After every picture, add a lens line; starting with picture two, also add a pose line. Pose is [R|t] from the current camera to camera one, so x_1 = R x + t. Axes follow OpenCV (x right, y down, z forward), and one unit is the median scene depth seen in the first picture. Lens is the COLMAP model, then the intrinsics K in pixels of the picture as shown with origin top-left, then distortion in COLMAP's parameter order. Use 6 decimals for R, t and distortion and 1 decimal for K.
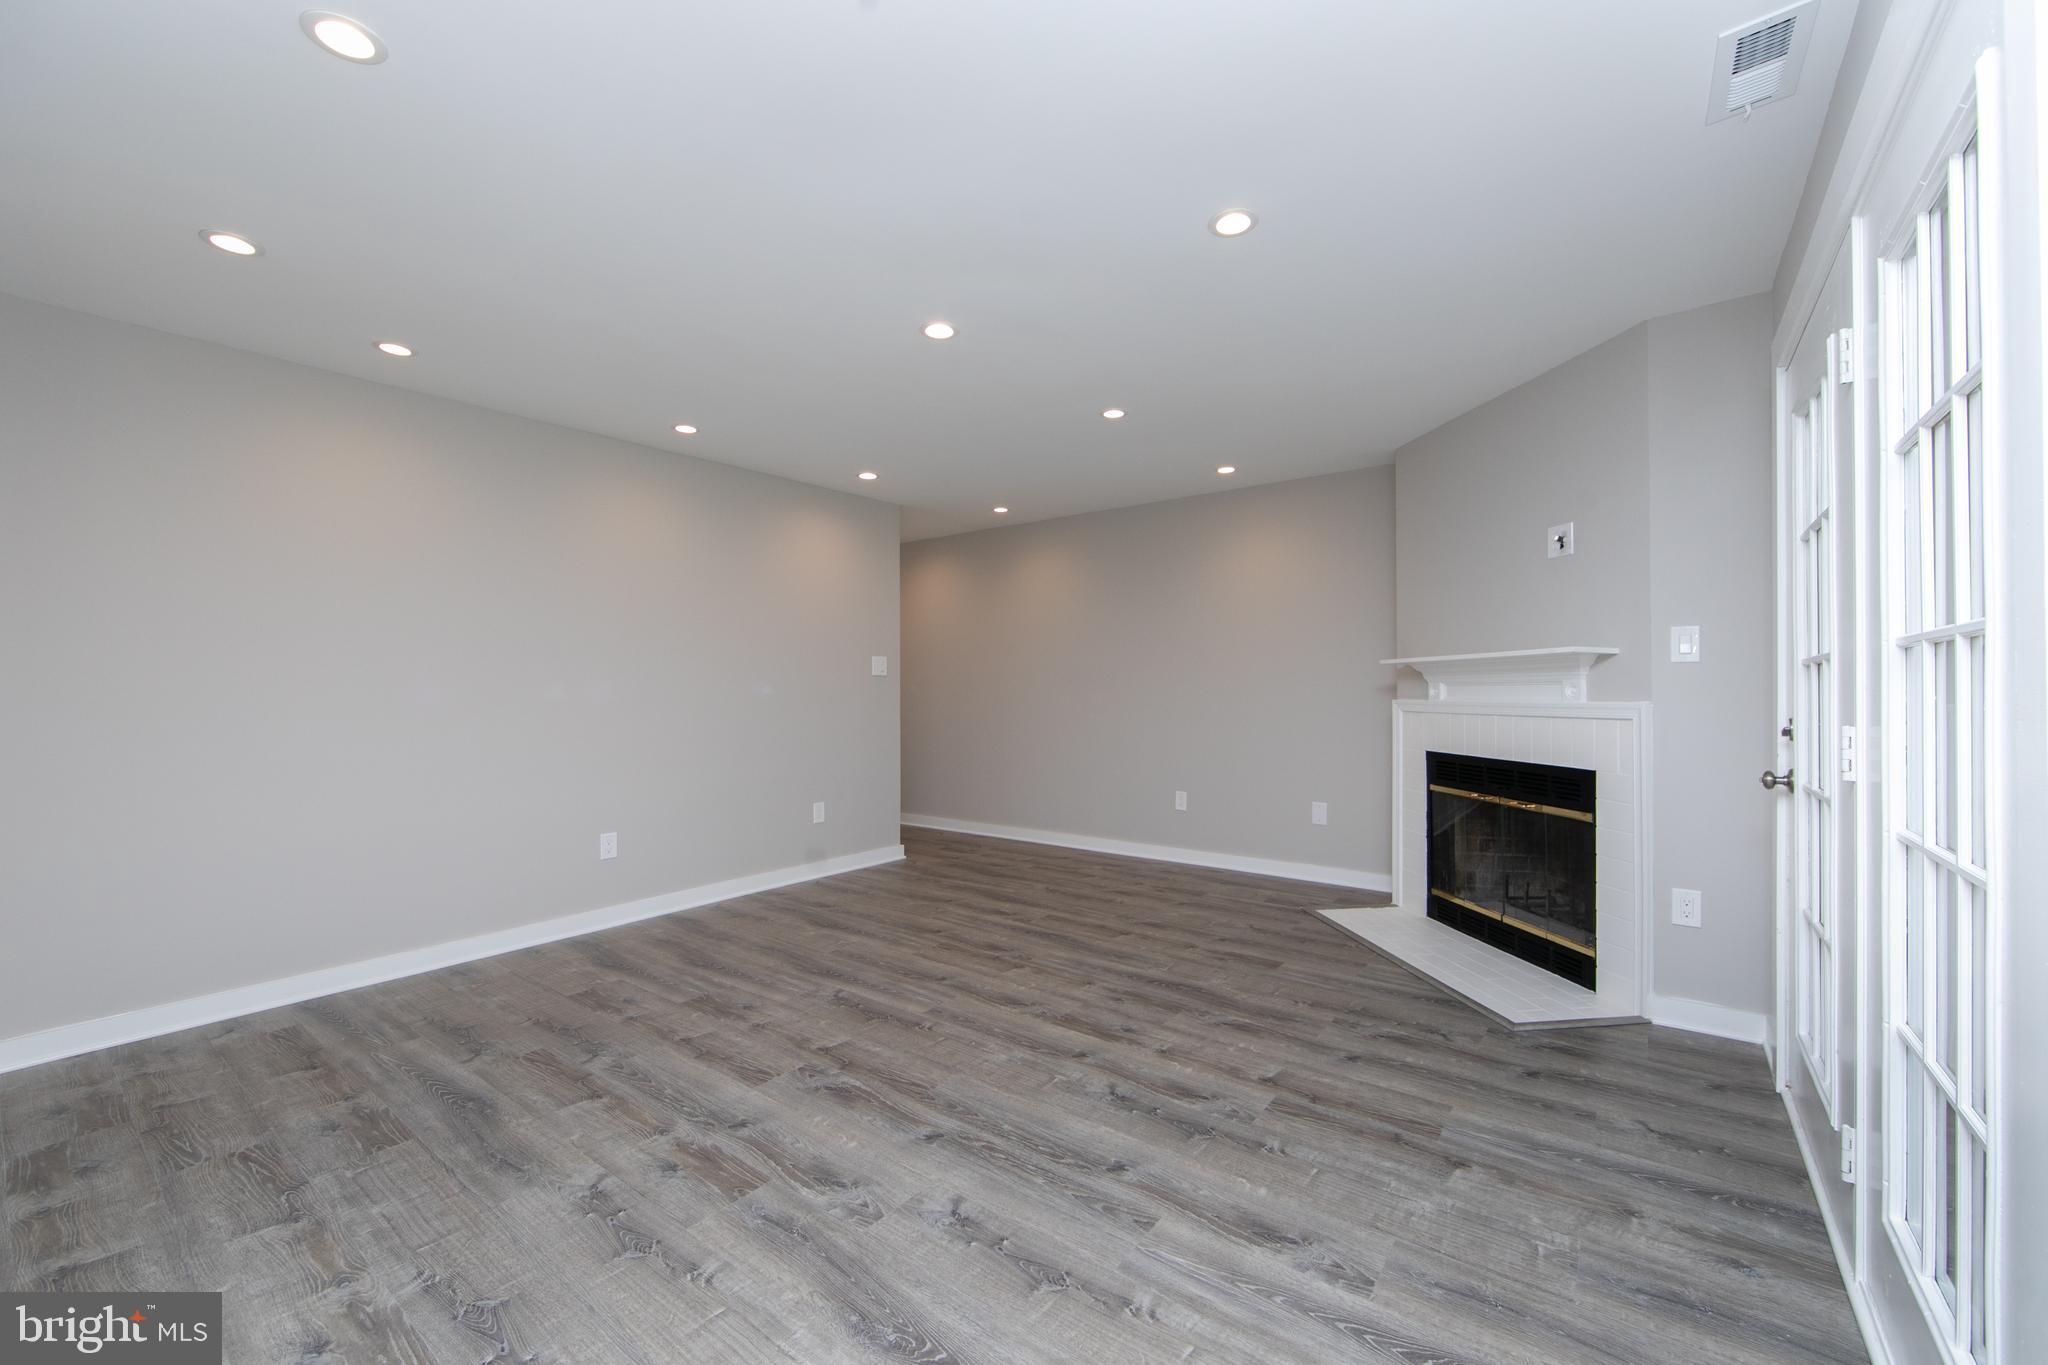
lens RADIAL K [[803.0, 0, 1025.9], [0, 803.0, 686.3], [0, 0, 1]] dist [-0.003910, -0.000406]
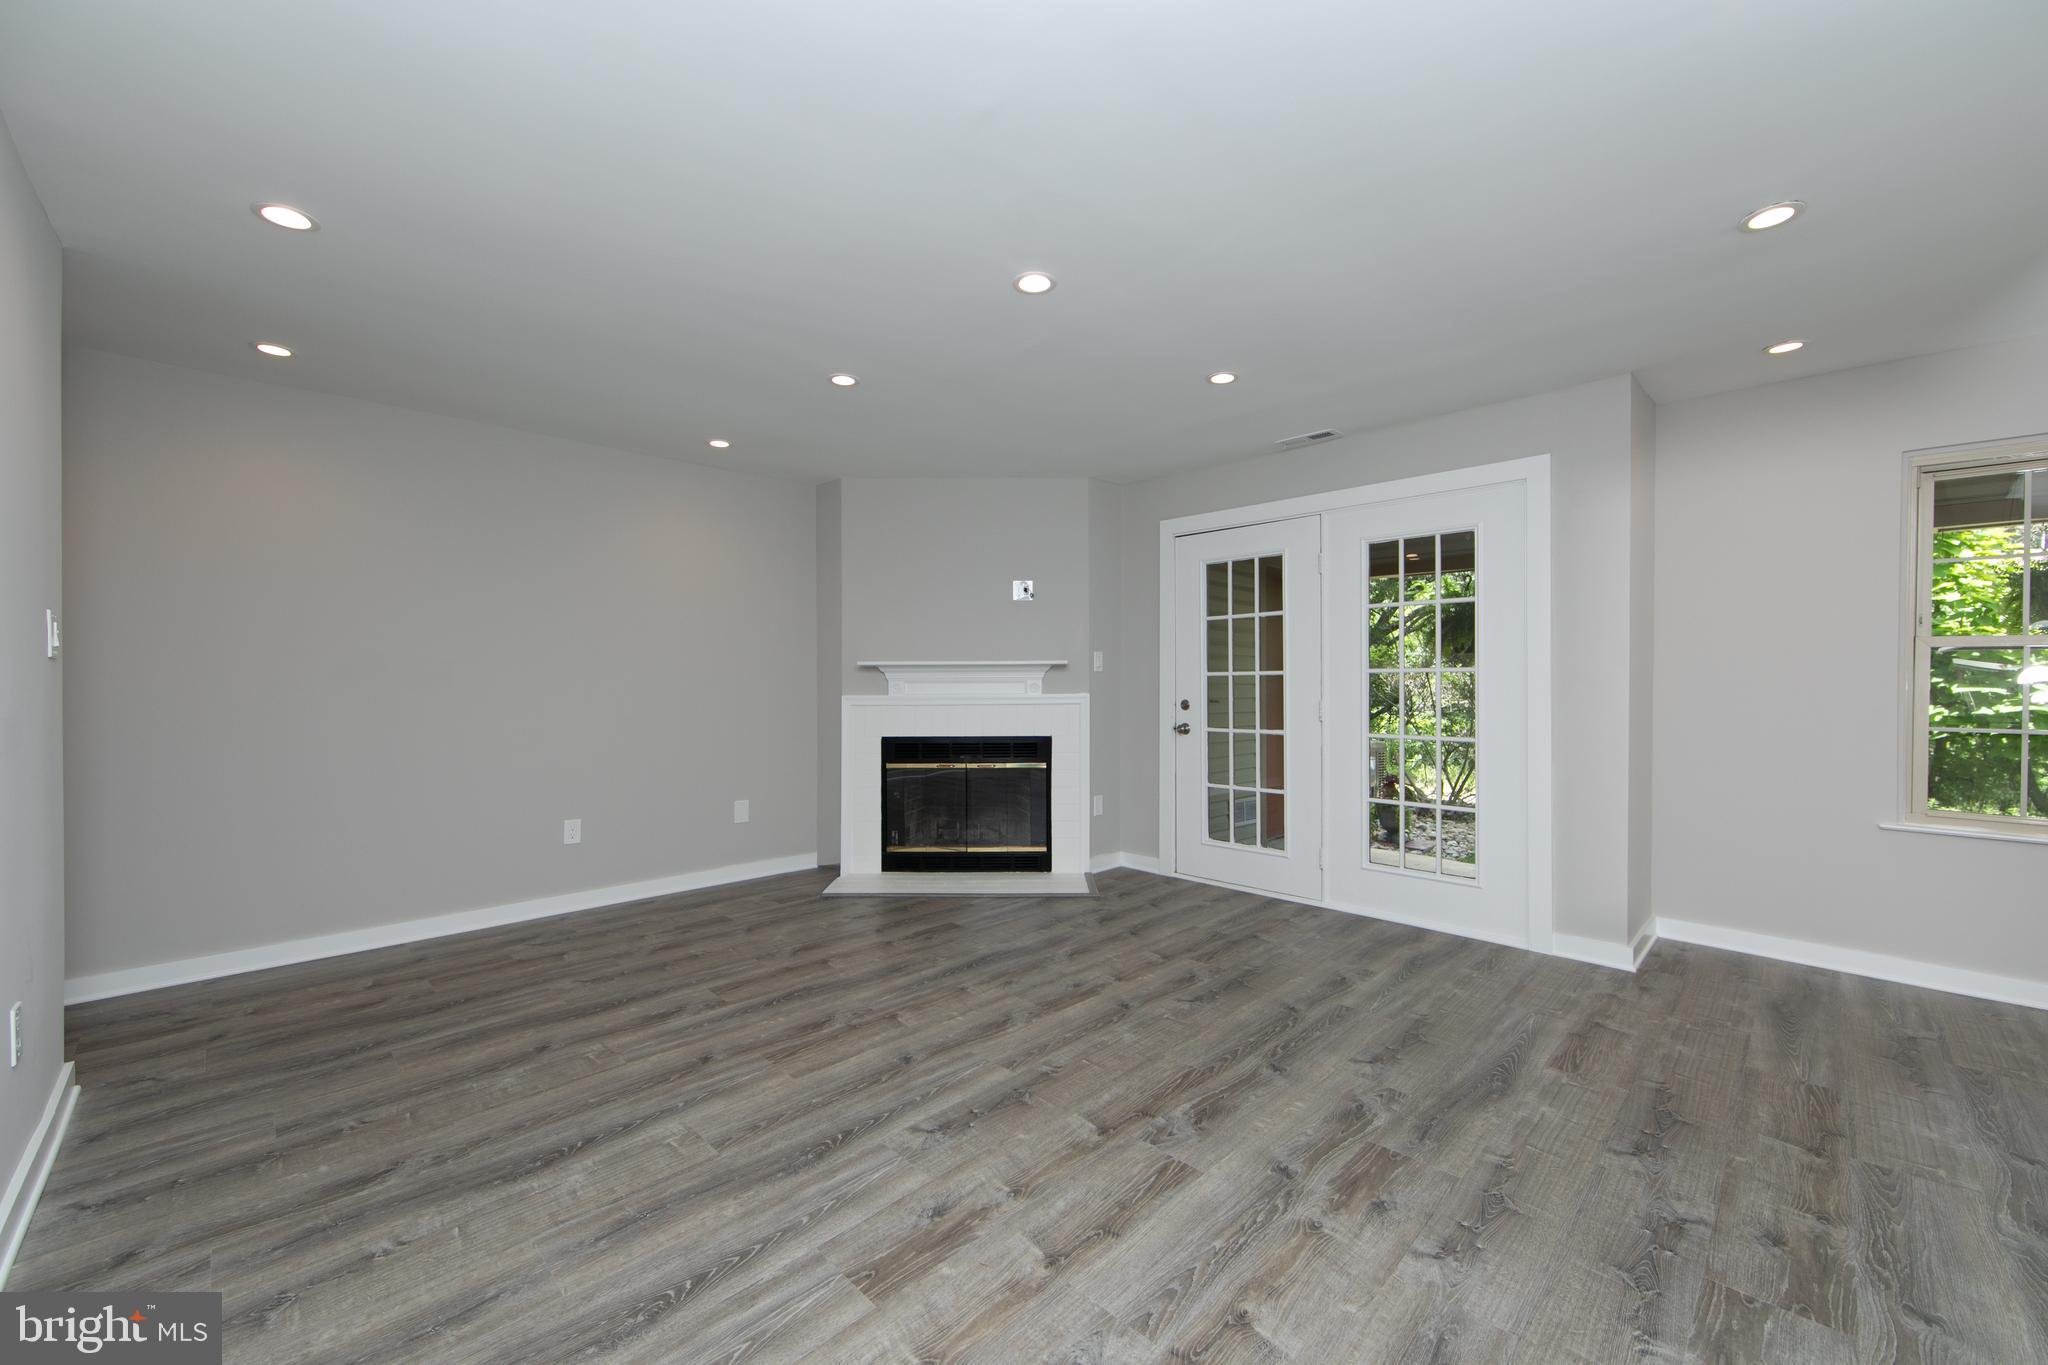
lens RADIAL K [[803.0, 0, 1025.9], [0, 803.0, 686.3], [0, 0, 1]] dist [-0.003910, -0.000406]
pose [[0.135934, -0.004898, 0.990706, -0.959711], [-0.002544, 0.999983, 0.005293, -0.003899], [-0.990715, -0.003240, 0.135919, 0.868385]]
